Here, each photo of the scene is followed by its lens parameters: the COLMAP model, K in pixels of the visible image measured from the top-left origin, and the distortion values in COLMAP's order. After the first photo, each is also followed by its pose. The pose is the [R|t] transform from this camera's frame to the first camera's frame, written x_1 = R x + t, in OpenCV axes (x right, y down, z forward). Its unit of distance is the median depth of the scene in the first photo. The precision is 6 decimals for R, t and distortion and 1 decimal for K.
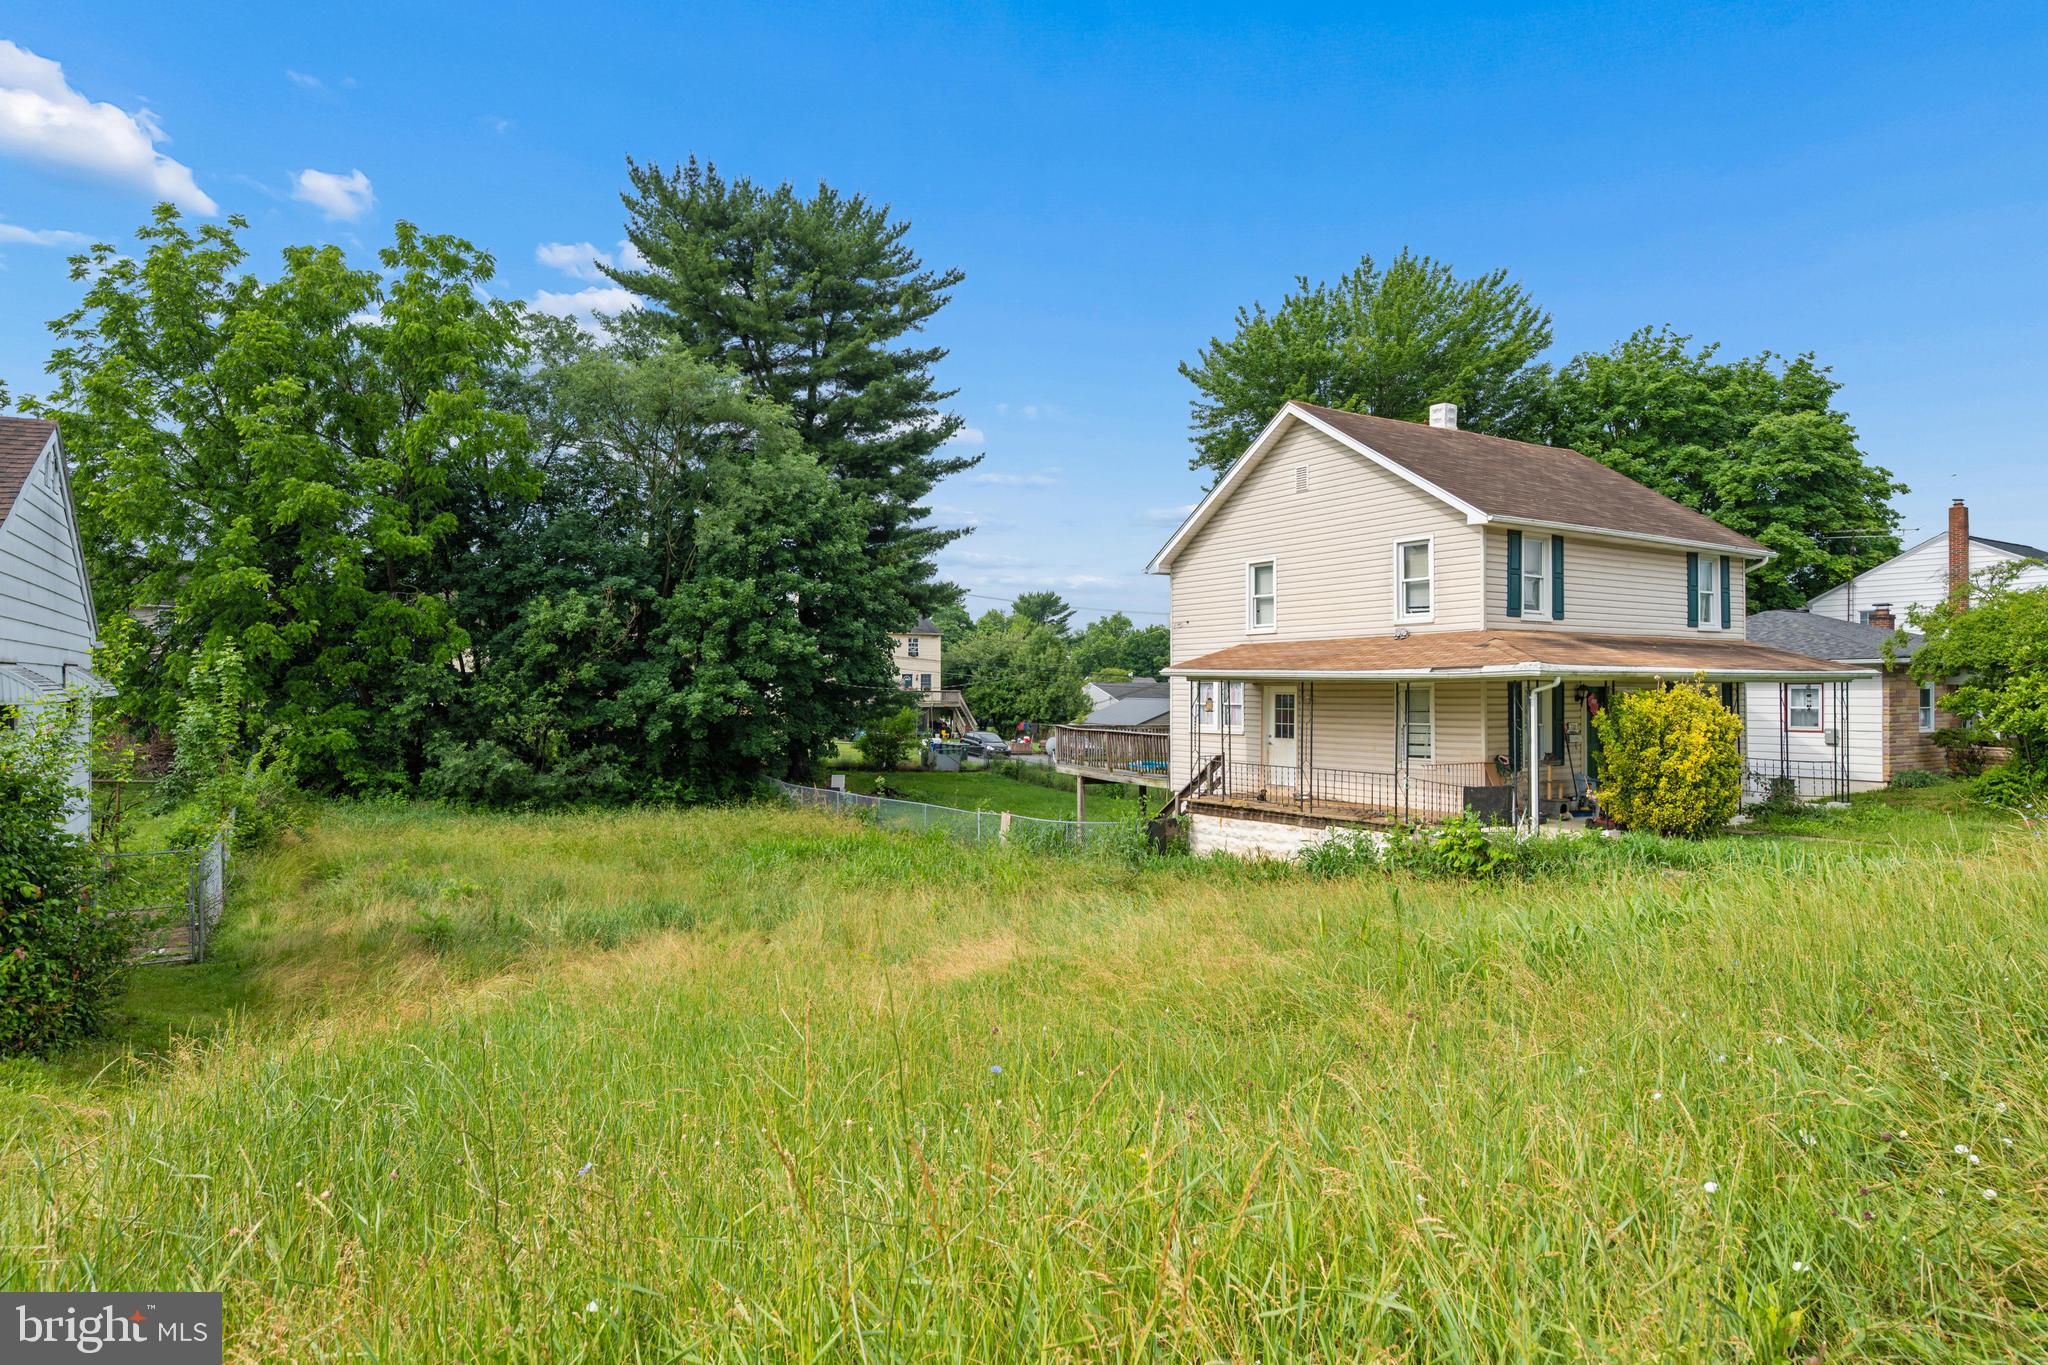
lens RADIAL K [[1141.2, 0, 1026.2], [0, 1141.2, 674.9], [0, 0, 1]] dist [-0.000824, 0.000388]
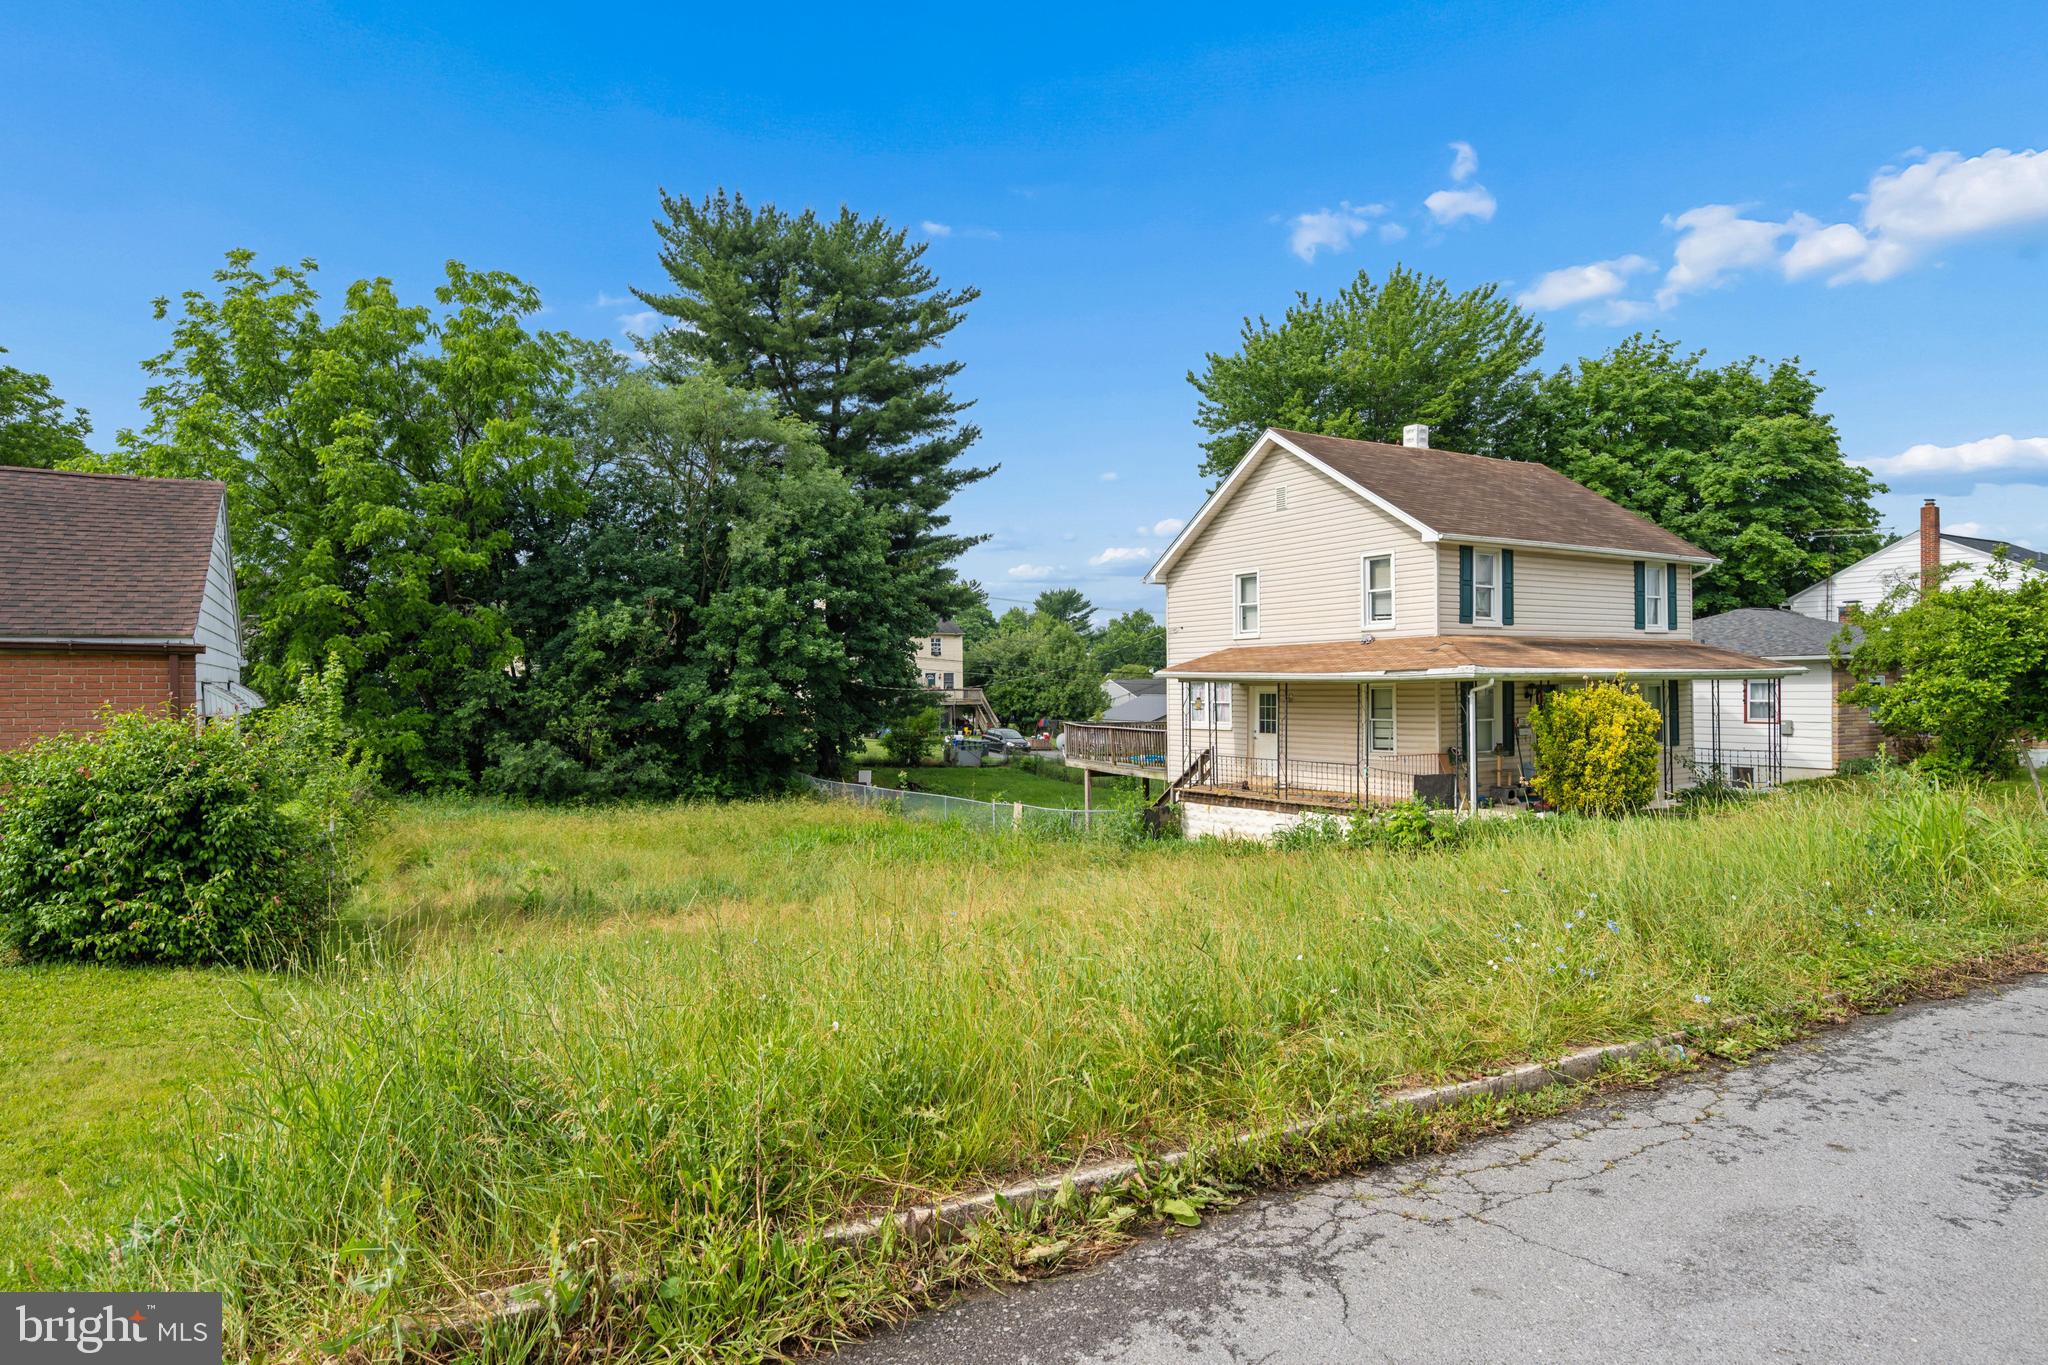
lens RADIAL K [[1140.5, 0, 1025.0], [0, 1140.5, 688.6], [0, 0, 1]] dist [-0.000038, -0.000461]
pose [[0.999710, -0.008619, -0.022465, 0.010363], [0.008963, 0.999844, 0.015251, -0.004146], [0.022330, -0.015448, 0.999631, -0.066916]]
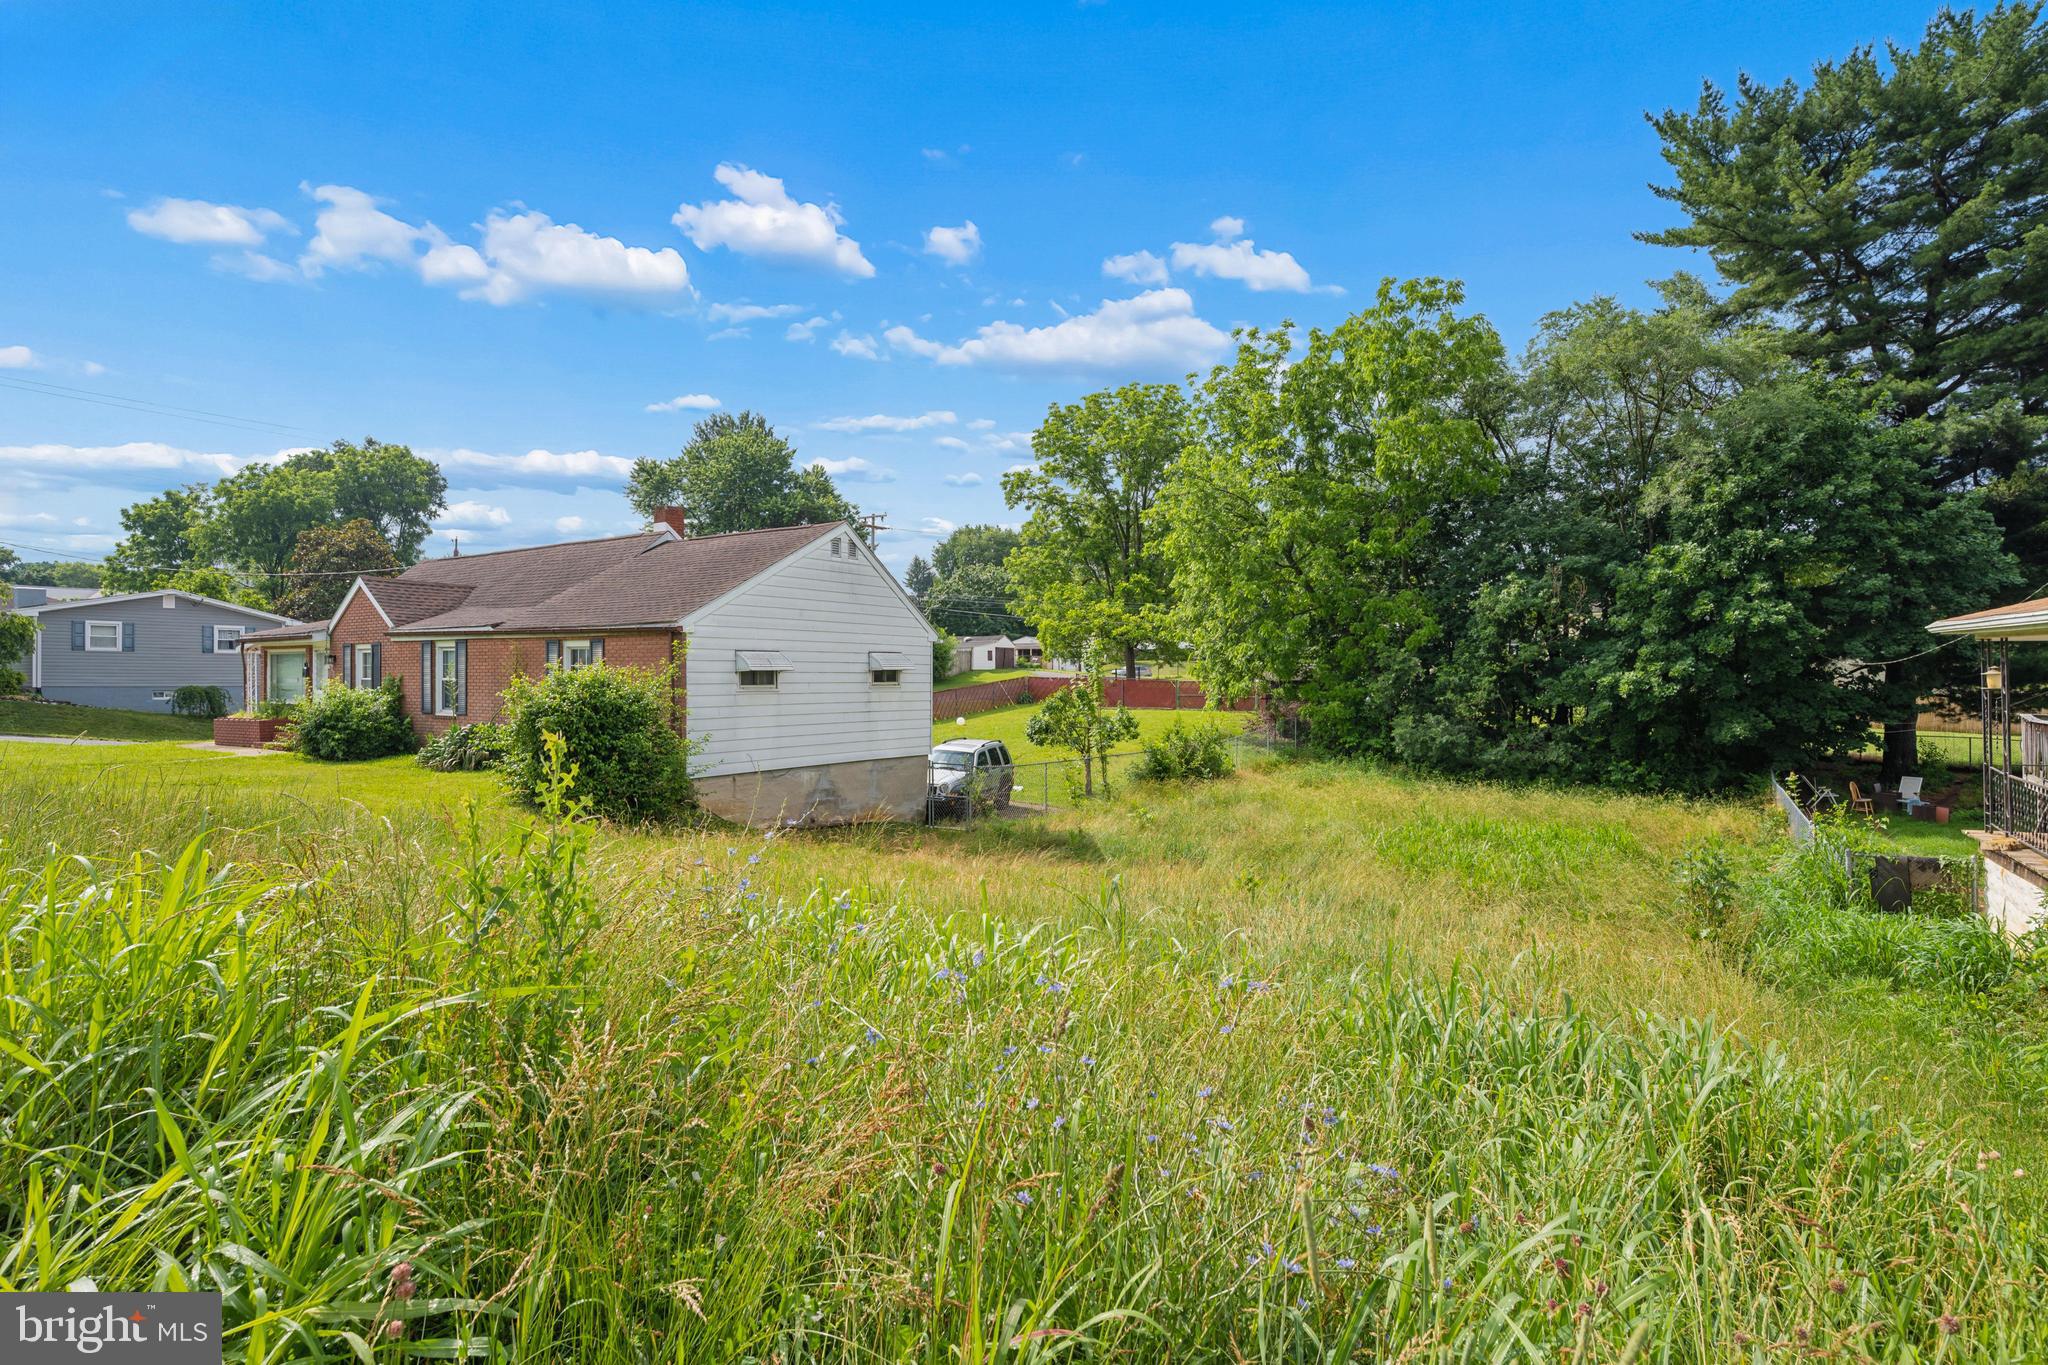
lens RADIAL K [[1059.1, 0, 1019.8], [0, 1059.1, 674.4], [0, 0, 1]] dist [0.001292, 0.000720]
pose [[0.425437, -0.005168, -0.904973, 0.274490], [0.013851, 0.999904, 0.000801, 0.010102], [0.904882, -0.012876, 0.425468, 0.166772]]
